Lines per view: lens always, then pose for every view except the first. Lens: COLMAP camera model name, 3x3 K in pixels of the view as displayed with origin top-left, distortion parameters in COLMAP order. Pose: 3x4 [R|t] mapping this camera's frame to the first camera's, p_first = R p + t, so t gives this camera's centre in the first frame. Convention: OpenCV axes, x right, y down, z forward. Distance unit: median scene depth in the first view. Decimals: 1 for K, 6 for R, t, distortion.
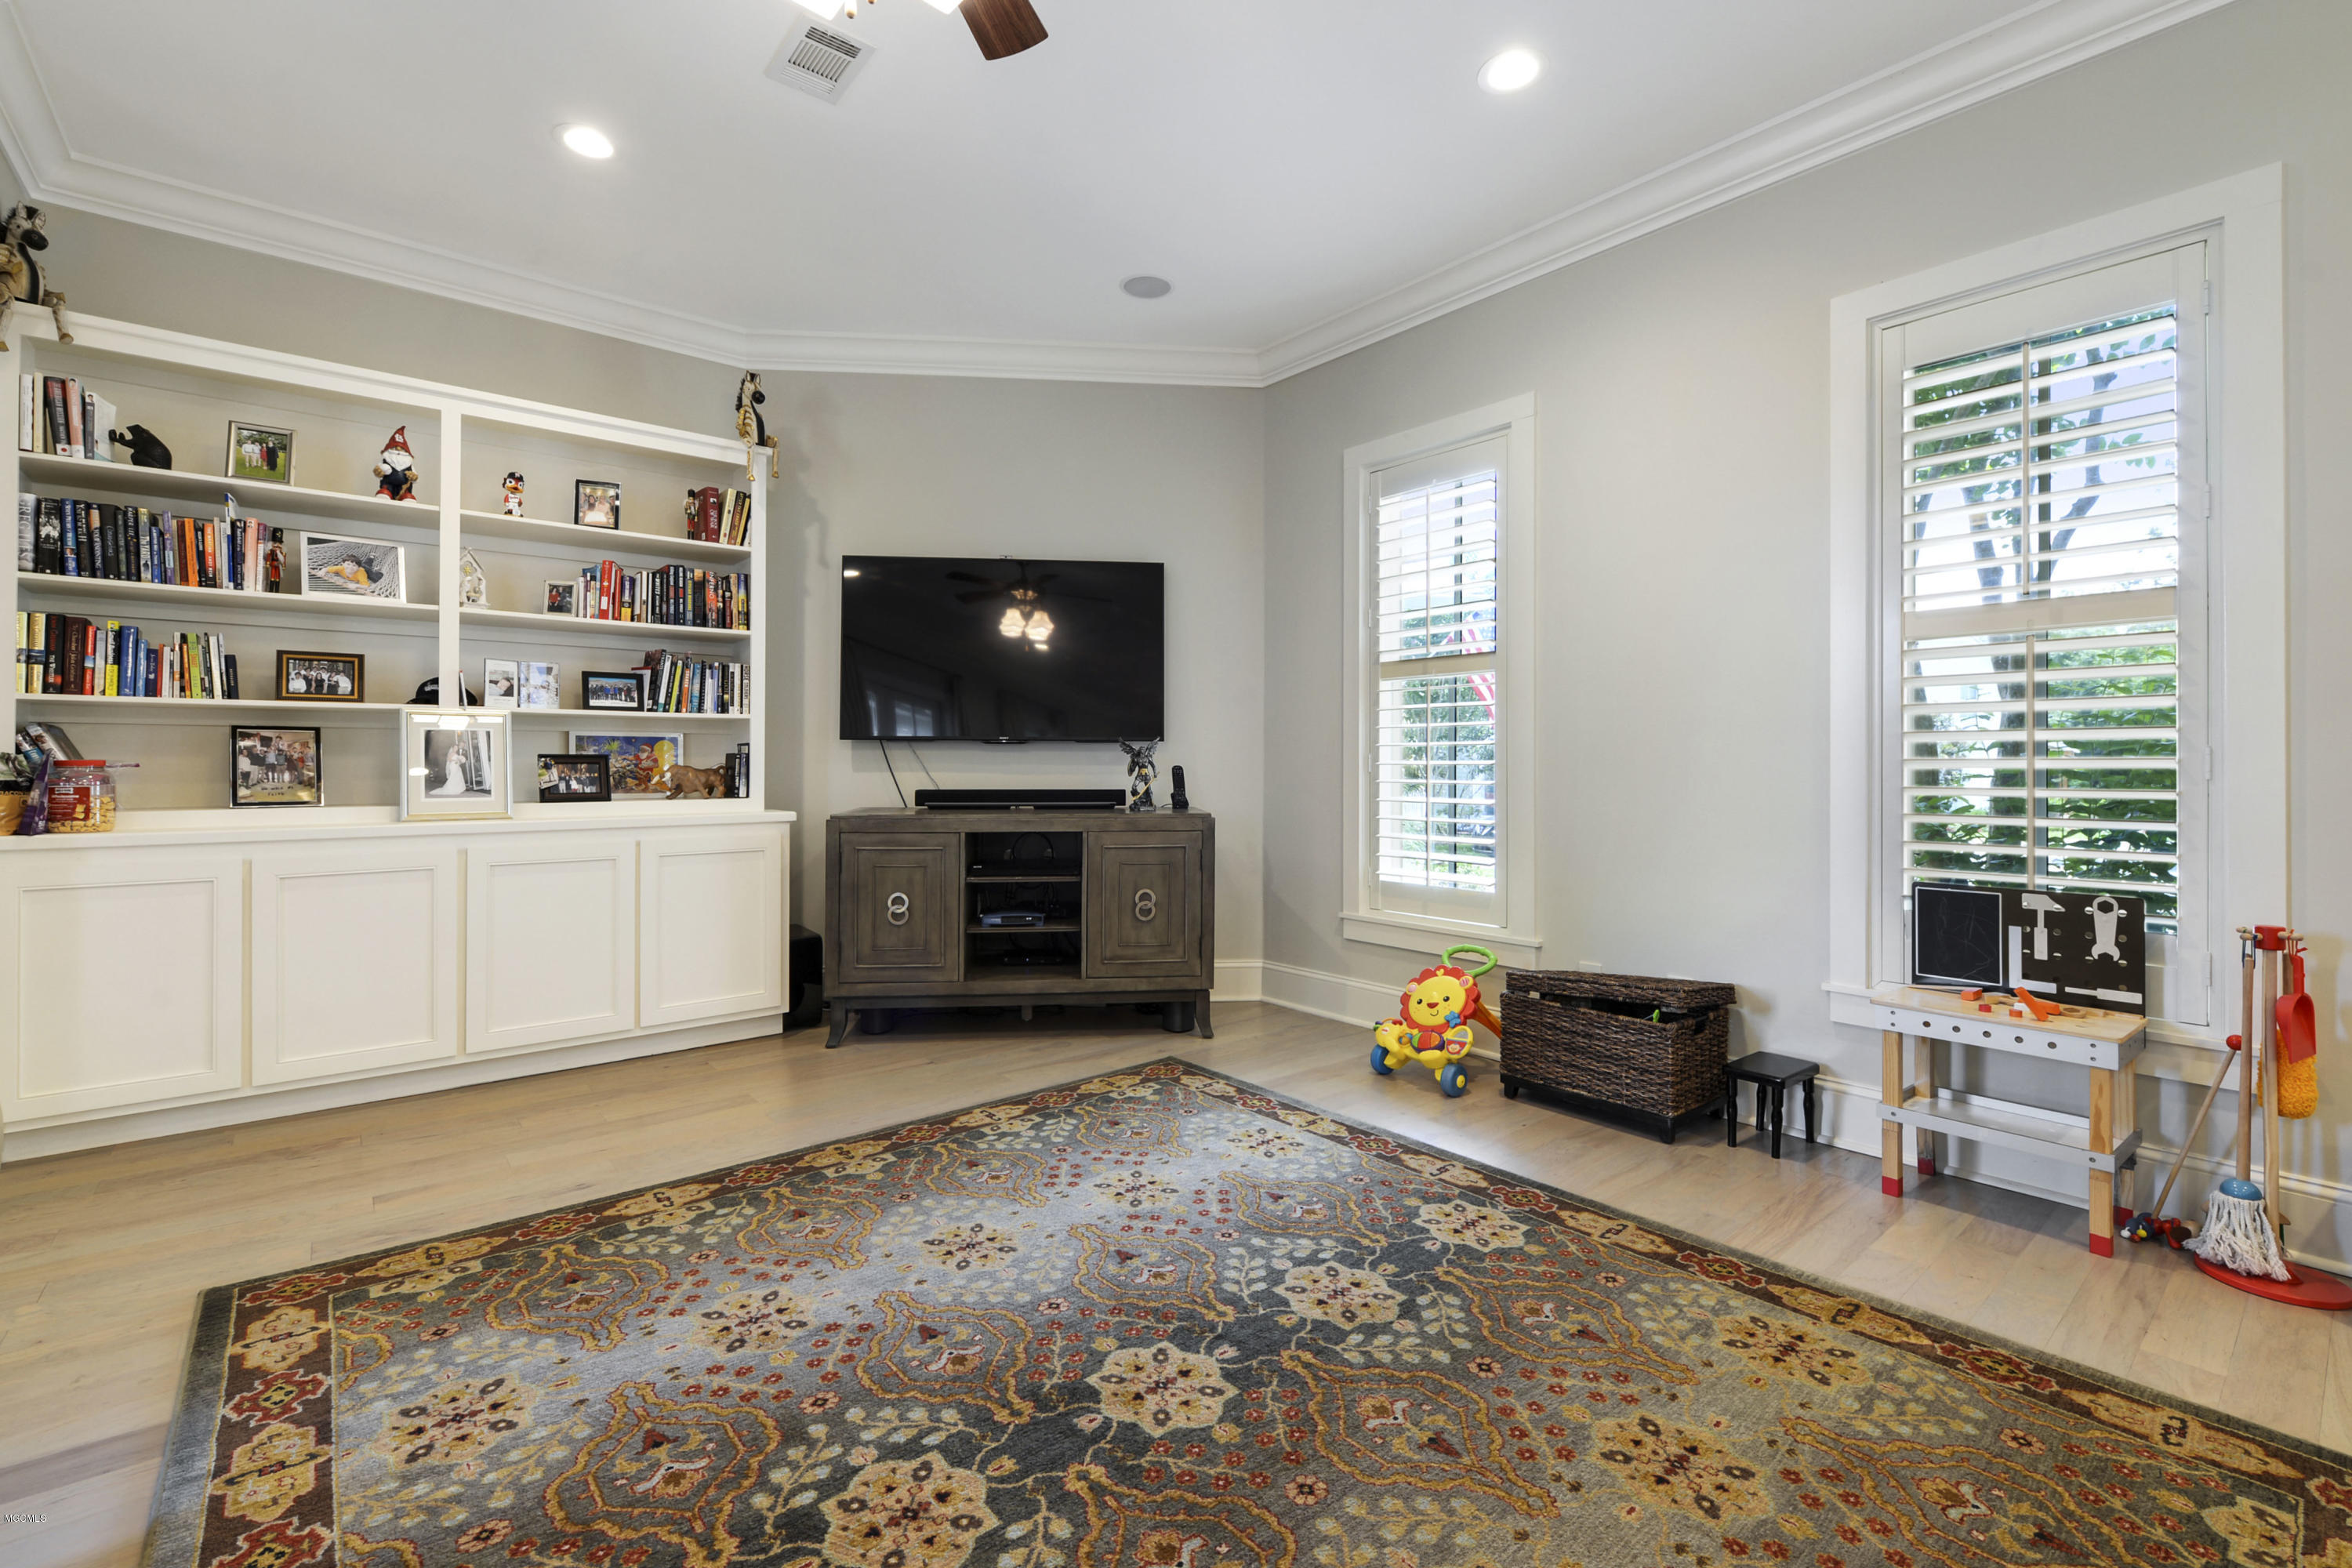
lens RADIAL K [[995.4, 0, 1153.4], [0, 995.4, 759.1], [0, 0, 1]] dist [0.000243, -0.001710]
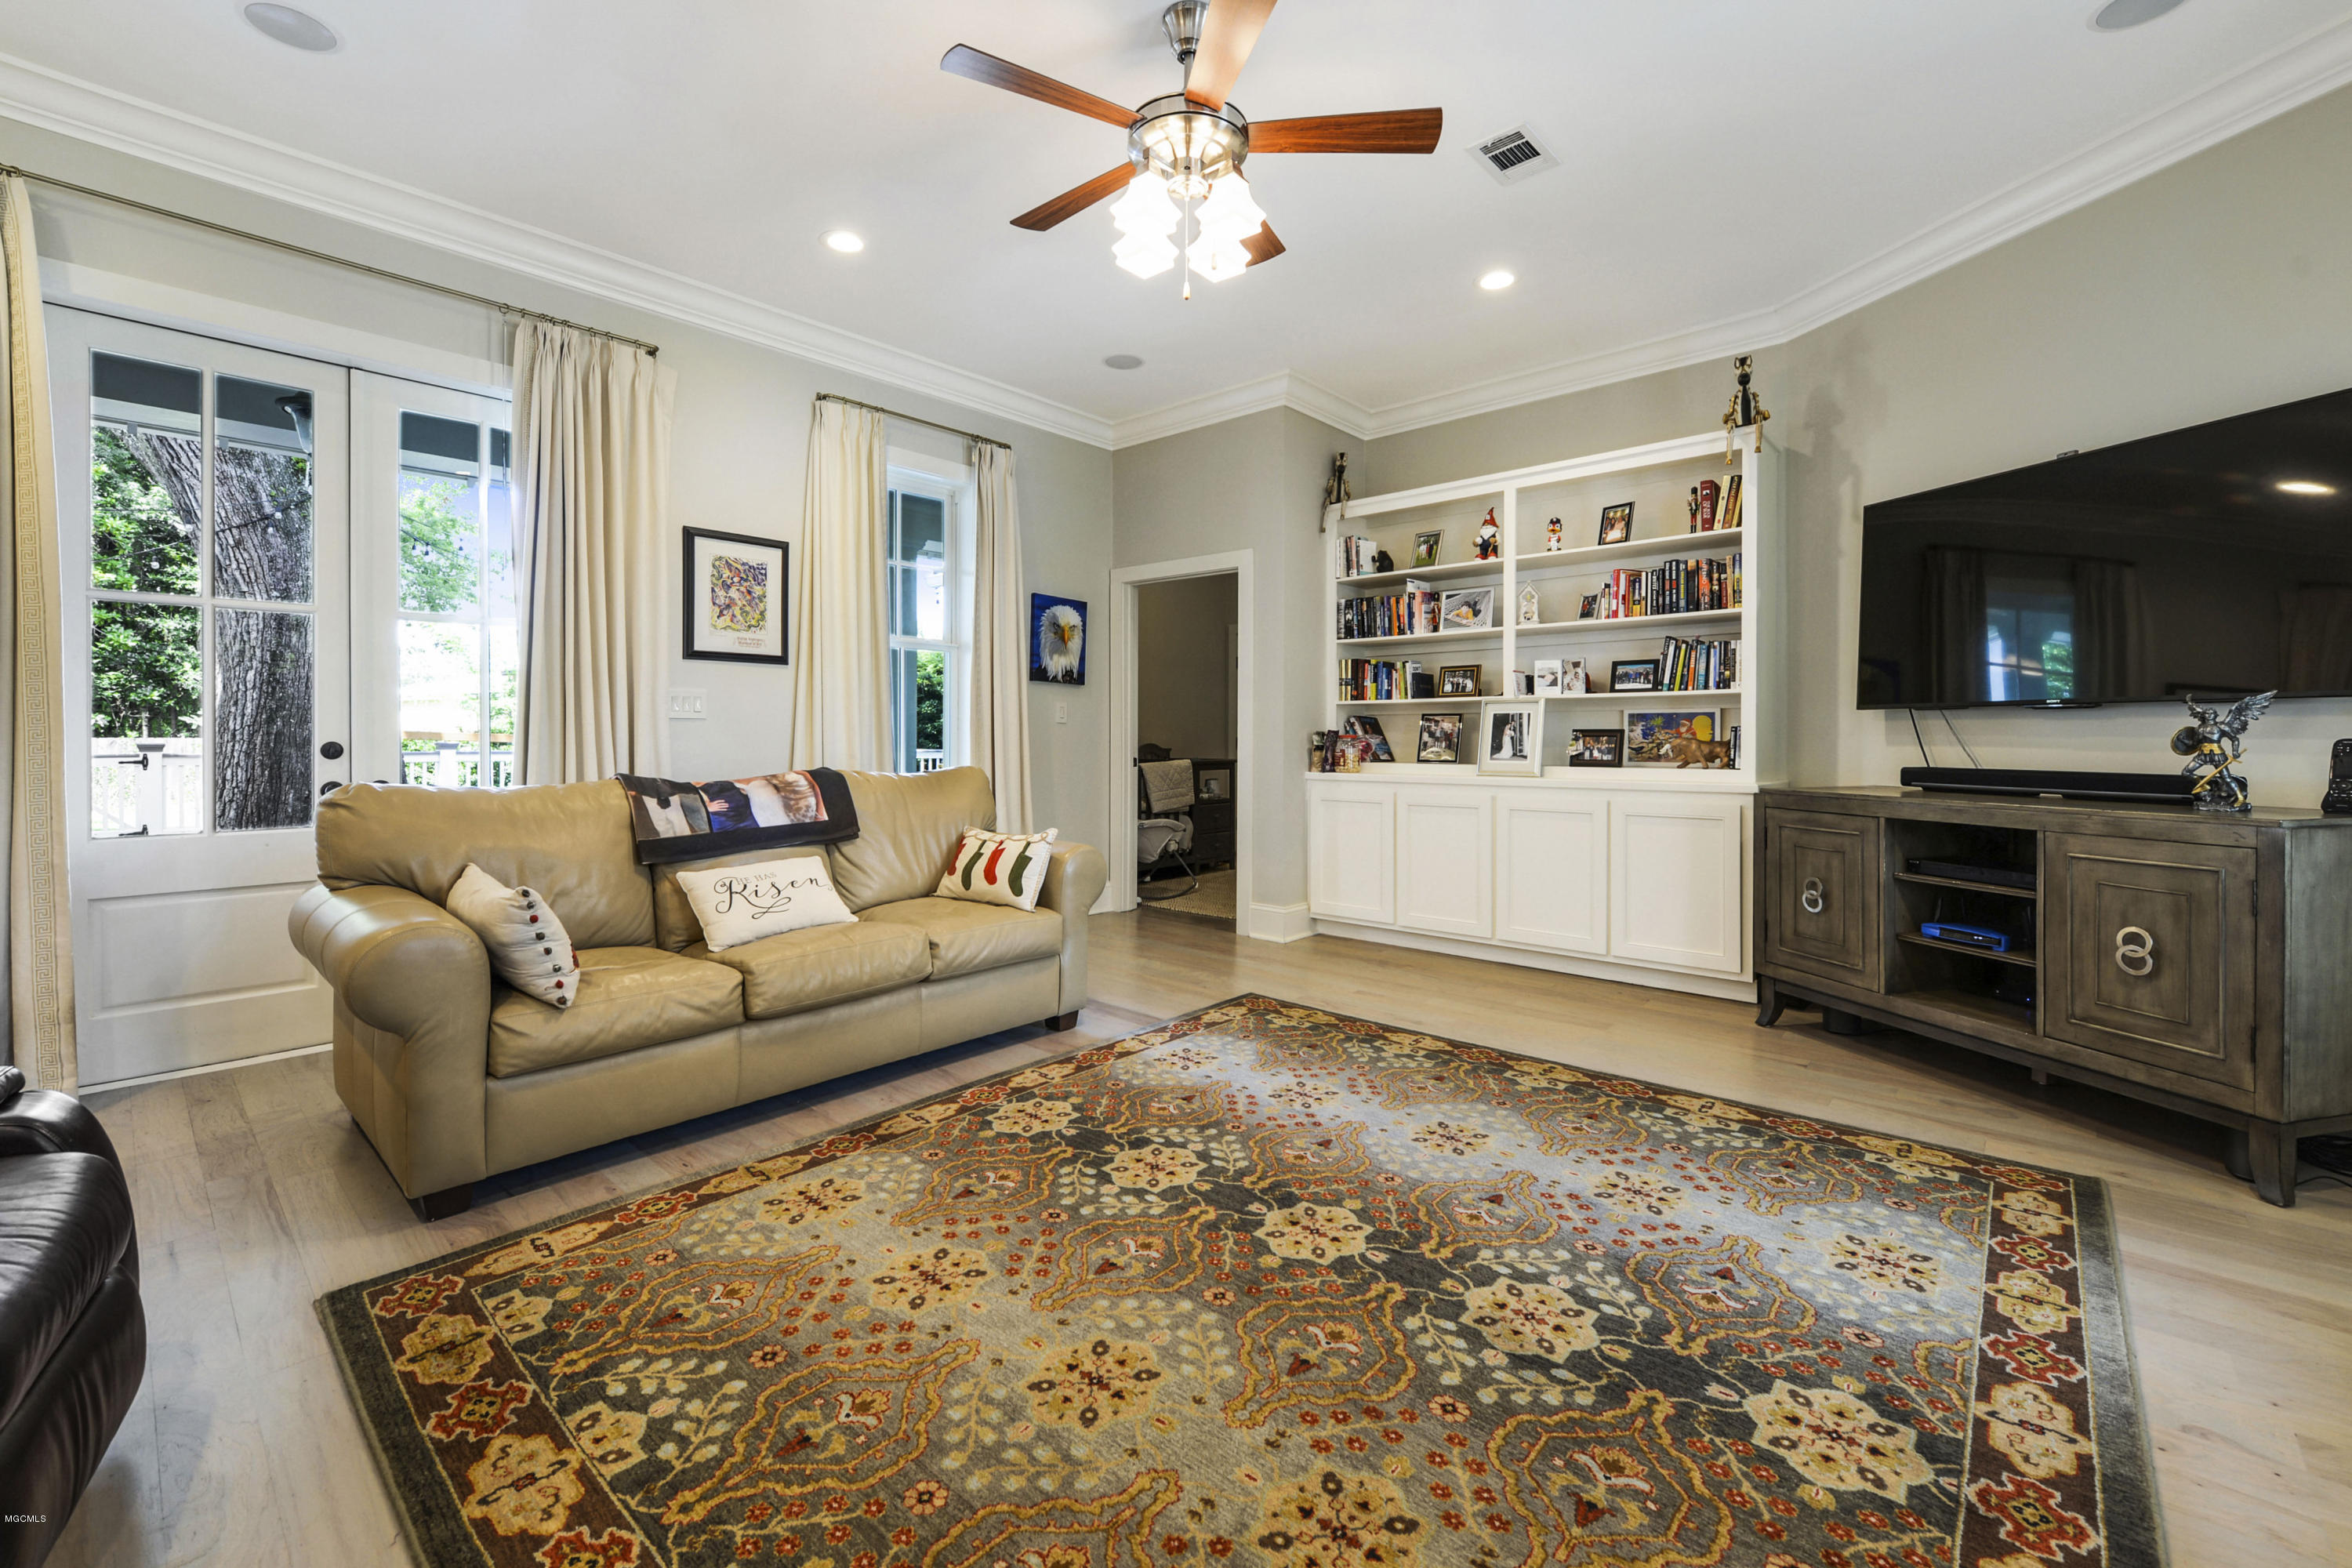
lens RADIAL K [[995.4, 0, 1169.4], [0, 995.4, 741.5], [0, 0, 1]] dist [0.000243, -0.001710]
pose [[0.141087, 0.003310, -0.989992, 0.579473], [0.004049, 0.999984, 0.003920, 0.003425], [0.989989, -0.004562, 0.141071, 0.289389]]
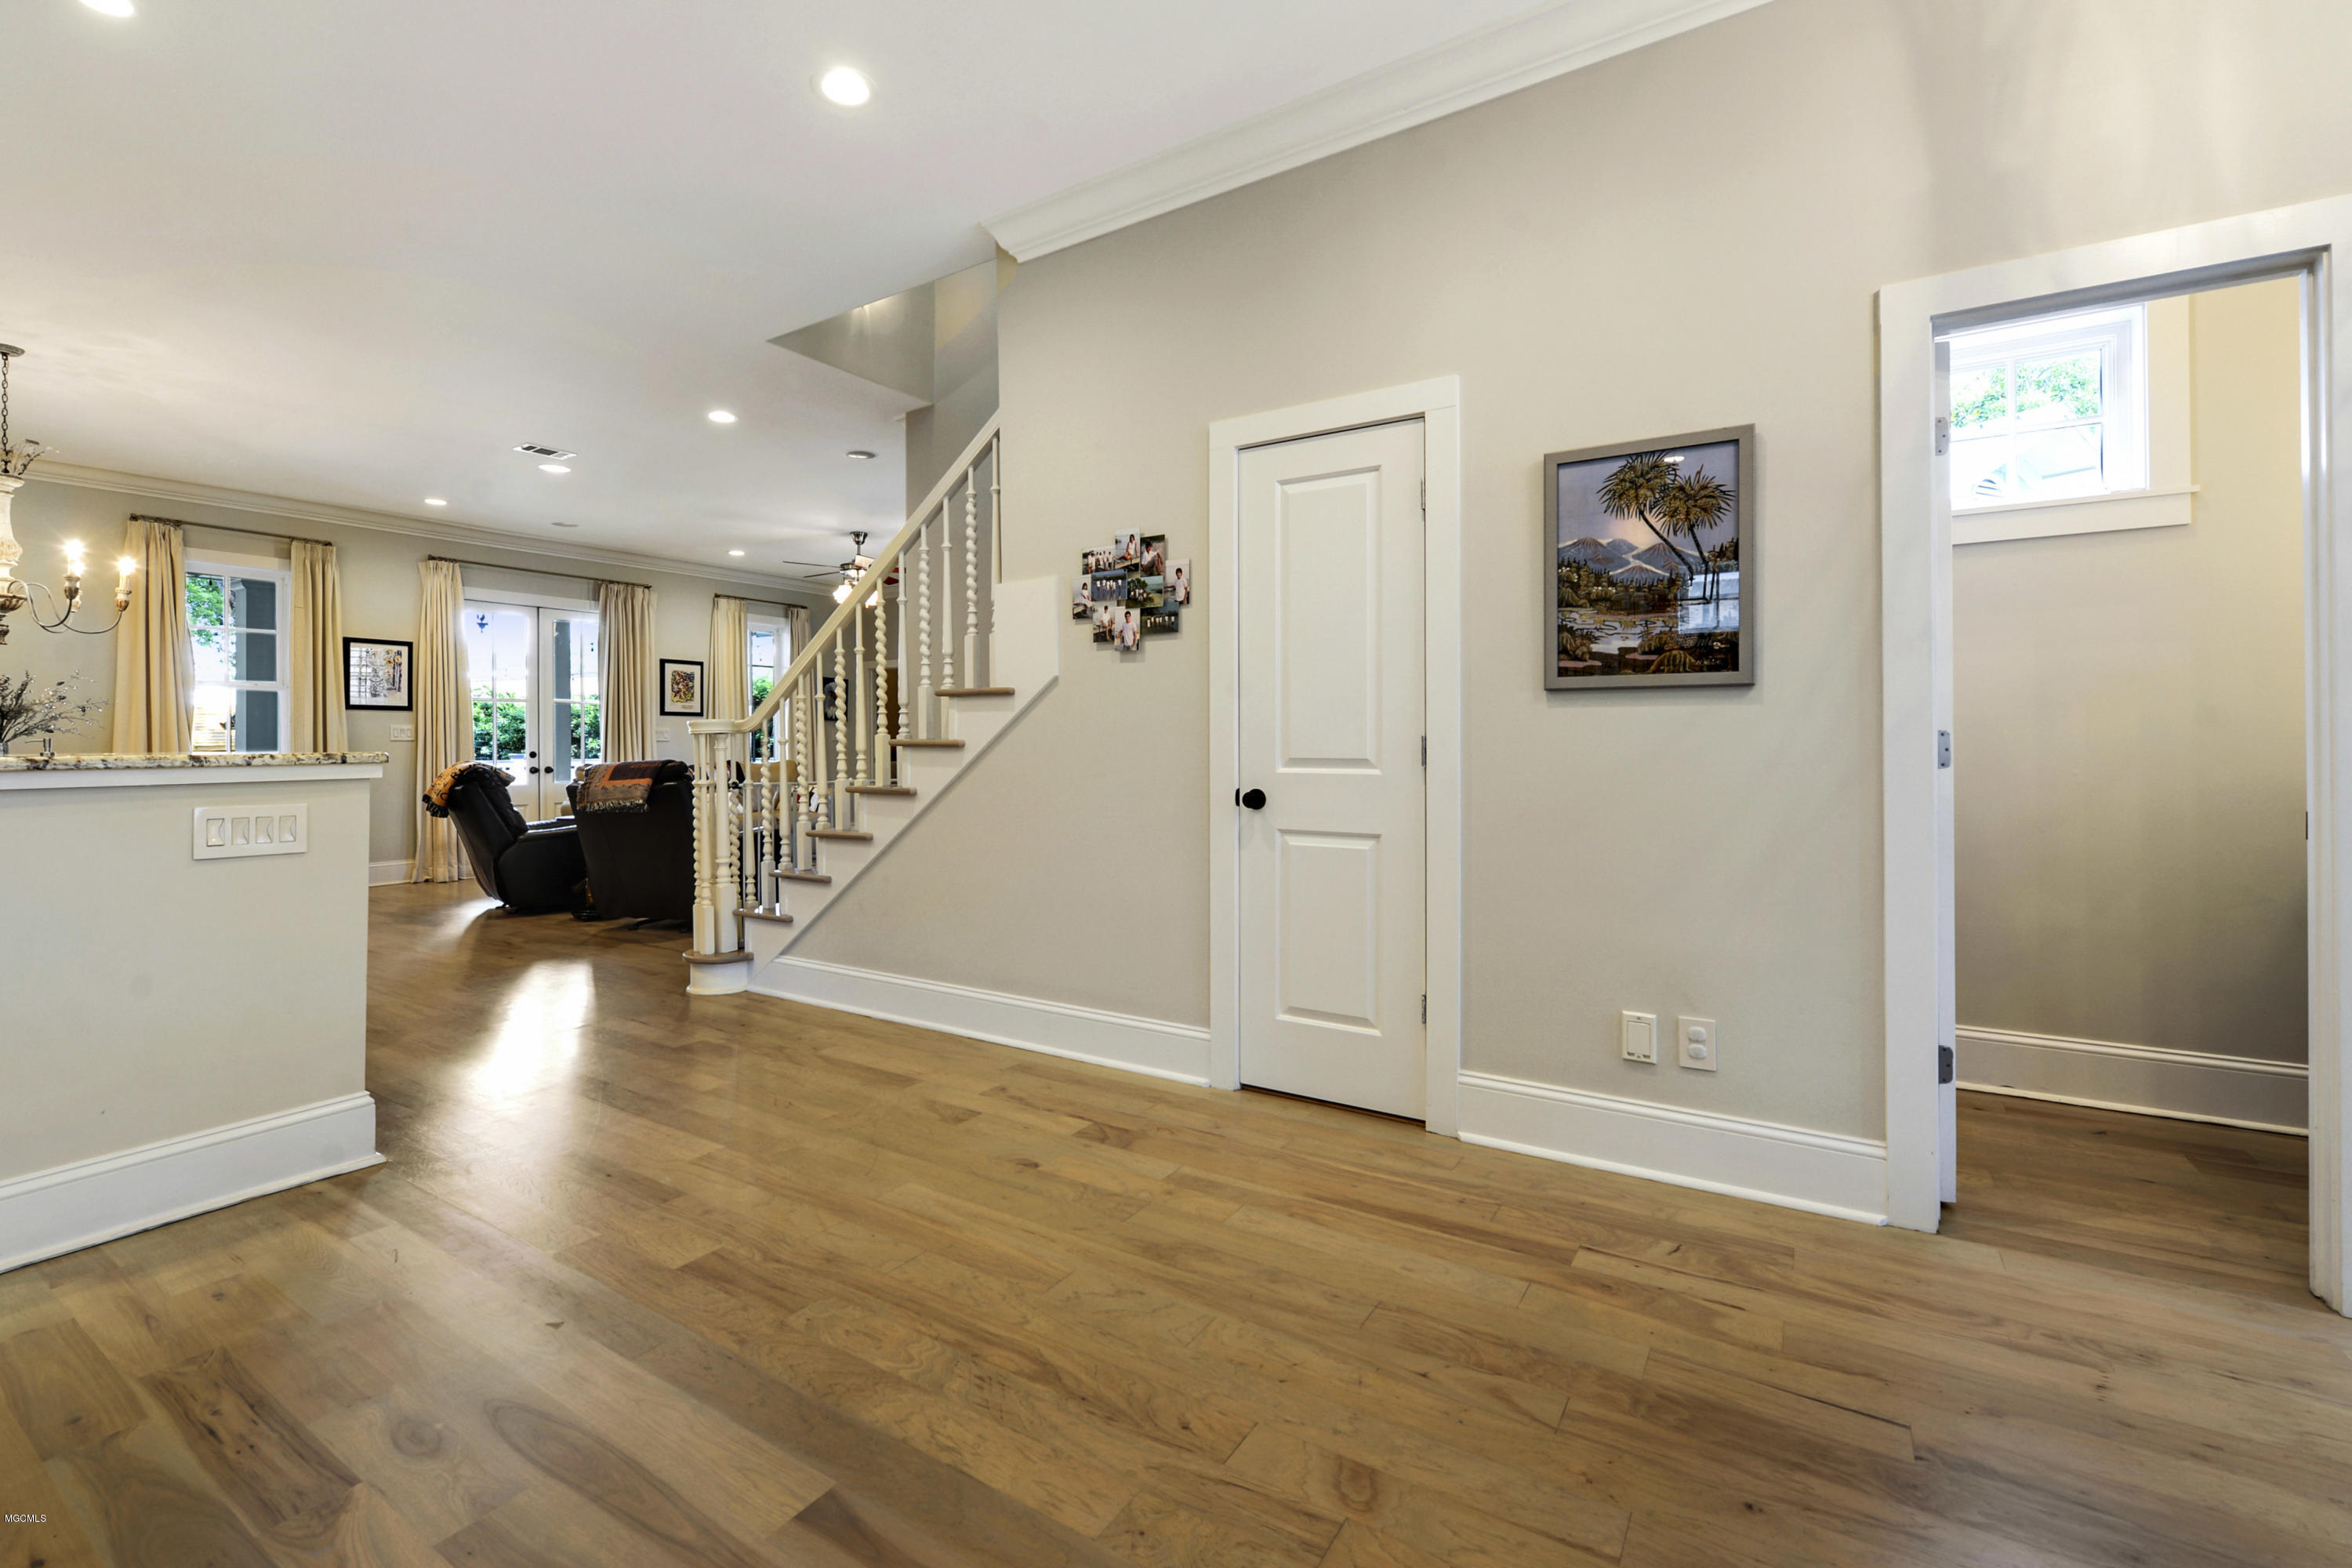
lens RADIAL K [[995.4, 0, 1155.5], [0, 995.4, 741.7], [0, 0, 1]] dist [0.000243, -0.001710]
pose [[0.290357, -0.004728, -0.956907, 2.292816], [0.009198, 0.999955, -0.002150, 0.000251], [0.956874, -0.008178, 0.290387, 0.395245]]
